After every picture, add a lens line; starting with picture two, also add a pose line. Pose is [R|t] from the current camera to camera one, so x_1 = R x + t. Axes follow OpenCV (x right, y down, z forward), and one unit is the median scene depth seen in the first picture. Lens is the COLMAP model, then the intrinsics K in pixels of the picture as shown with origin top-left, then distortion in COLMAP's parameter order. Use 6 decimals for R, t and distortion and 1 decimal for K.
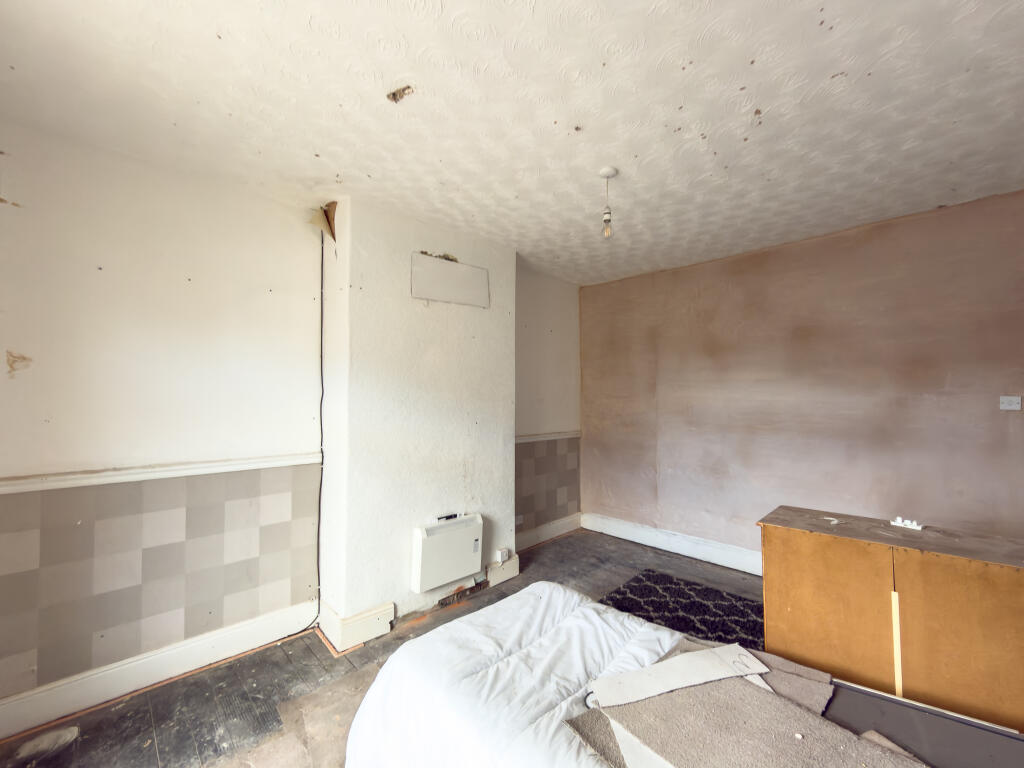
lens RADIAL K [[427.5, 0, 519.8], [0, 427.5, 388.4], [0, 0, 1]] dist [0.002796, 0.000362]
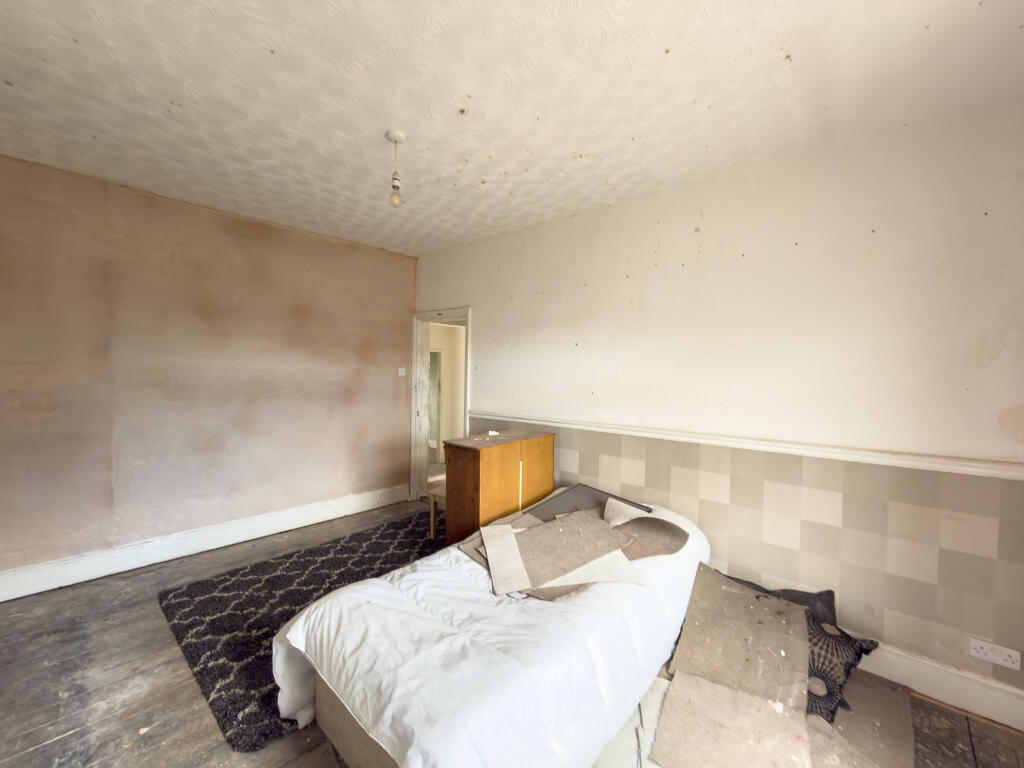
lens RADIAL K [[403.4, 0, 512.0], [0, 403.4, 384.0], [0, 0, 1]] dist [-0.007221, 0.000259]
pose [[-0.031067, -0.033574, 0.998953, -0.472671], [-0.034950, 0.998861, 0.032484, 0.012199], [-0.998906, -0.033904, -0.032205, 0.478136]]
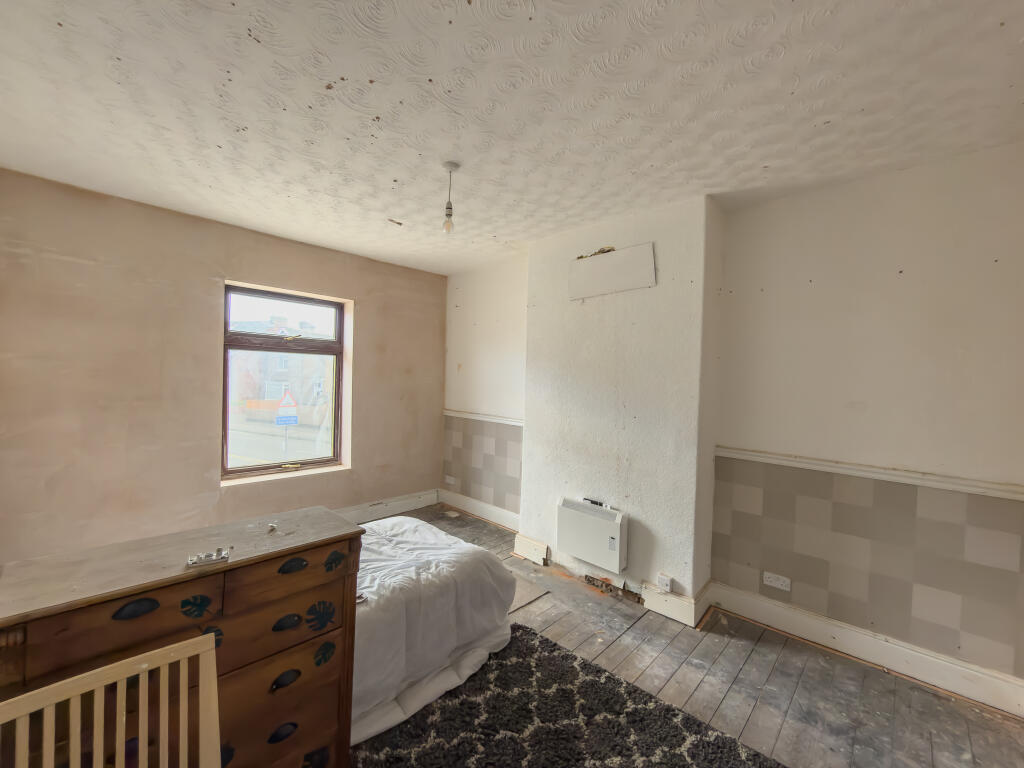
lens RADIAL K [[427.5, 0, 519.8], [0, 427.5, 388.4], [0, 0, 1]] dist [0.002796, 0.000362]
pose [[0.026280, 0.023566, -0.999377, 0.811072], [-0.015766, 0.999608, 0.023157, 0.002141], [0.999530, 0.015147, 0.026641, 0.736755]]
